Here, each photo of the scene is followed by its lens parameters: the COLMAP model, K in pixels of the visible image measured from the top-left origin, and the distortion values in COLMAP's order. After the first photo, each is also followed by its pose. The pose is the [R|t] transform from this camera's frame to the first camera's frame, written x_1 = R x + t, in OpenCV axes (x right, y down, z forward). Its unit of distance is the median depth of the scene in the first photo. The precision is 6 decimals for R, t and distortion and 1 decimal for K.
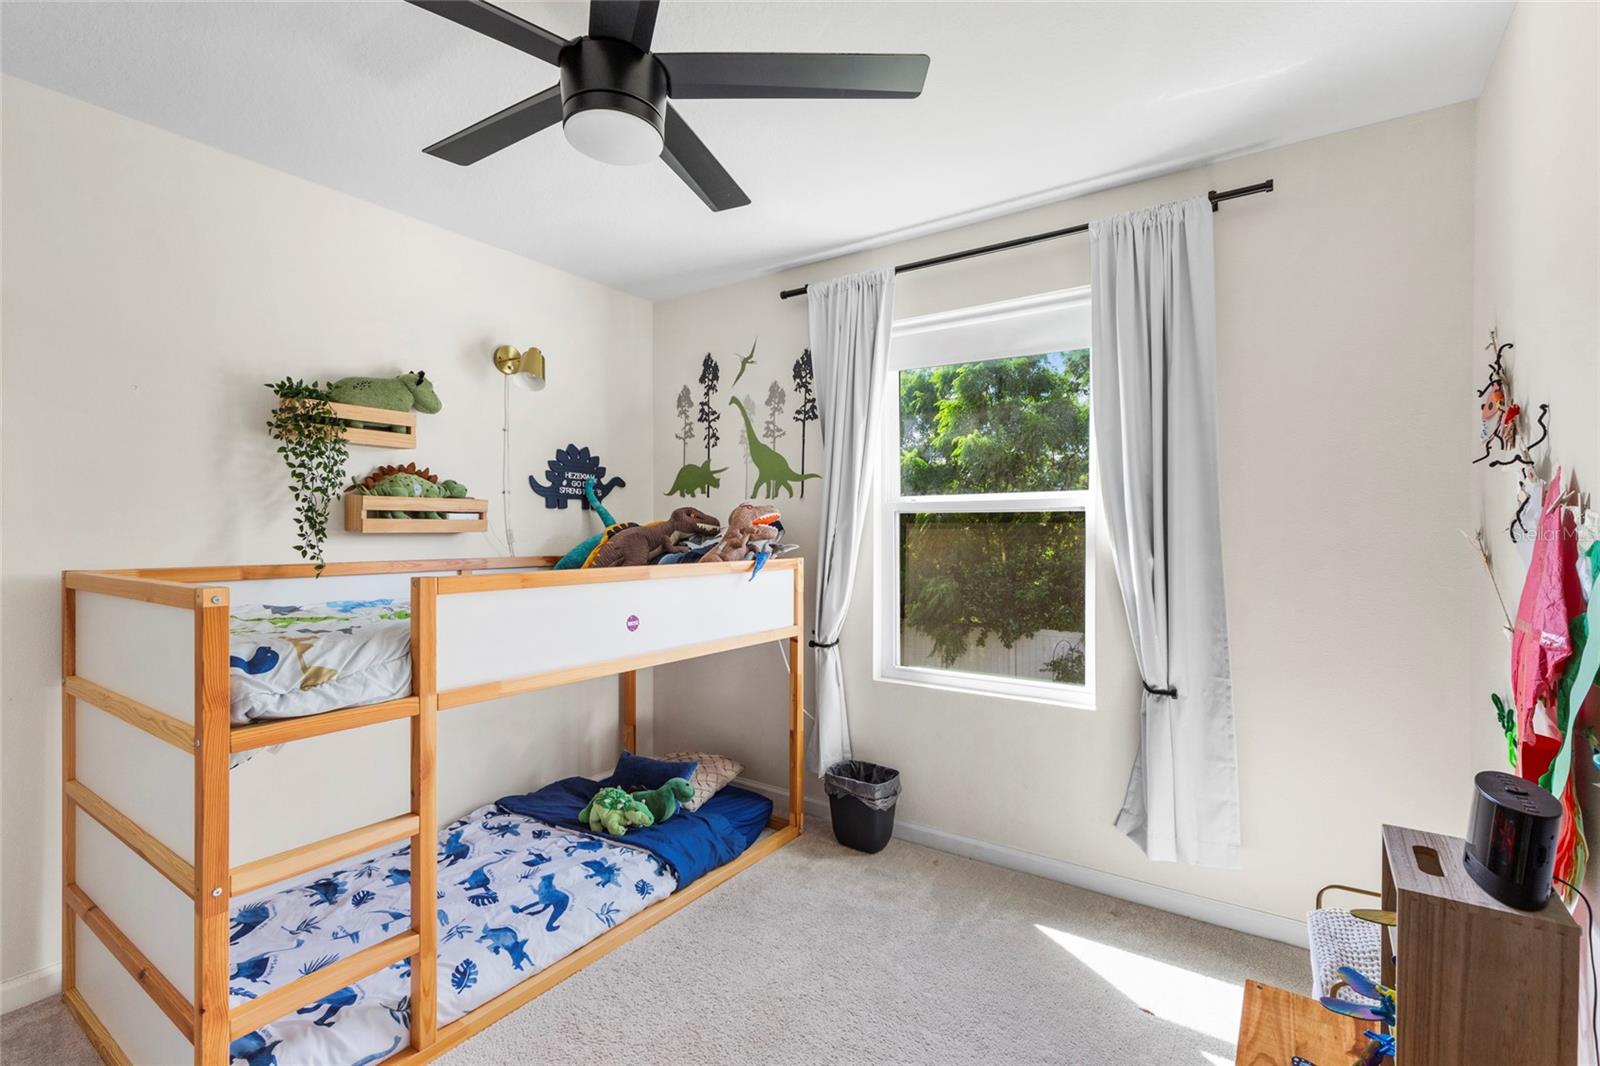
lens RADIAL K [[715.5, 0, 813.3], [0, 715.5, 534.4], [0, 0, 1]] dist [-0.000084, 0.000461]
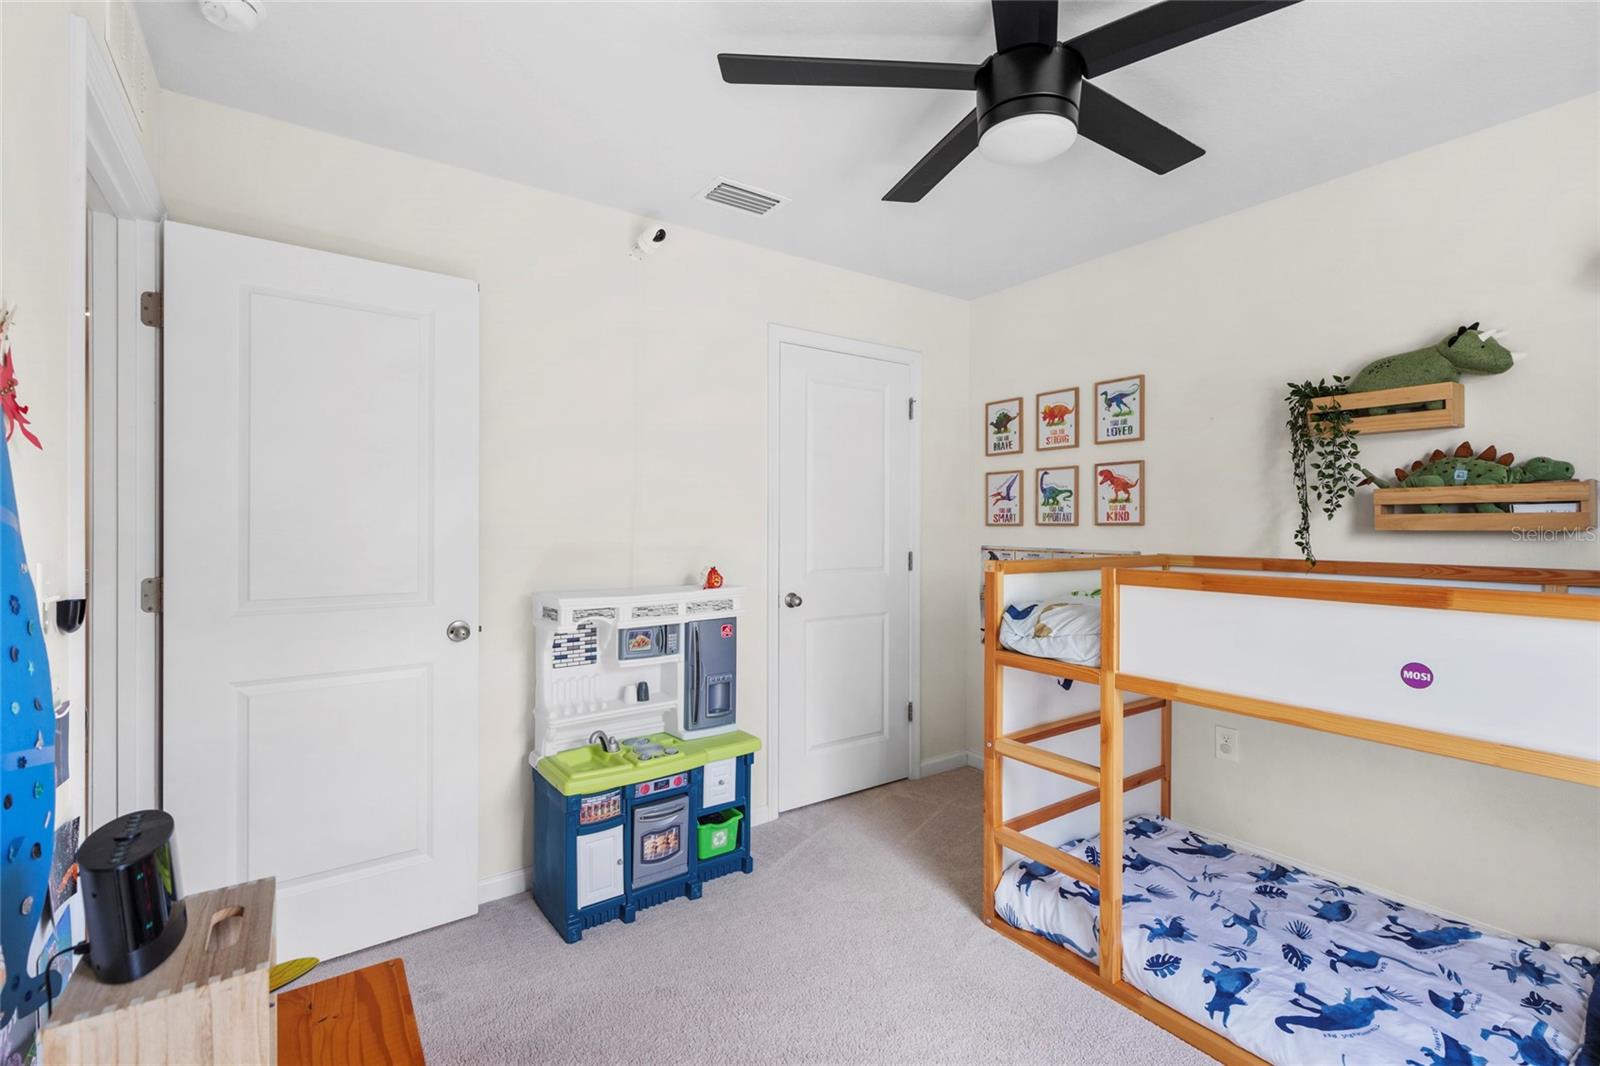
lens RADIAL K [[715.5, 0, 809.7], [0, 715.5, 523.1], [0, 0, 1]] dist [-0.000084, 0.000461]
pose [[-0.345931, -0.002821, -0.938256, 0.500589], [-0.008285, 0.999966, 0.000048, -0.005466], [0.938224, 0.007790, -0.345942, 0.681954]]
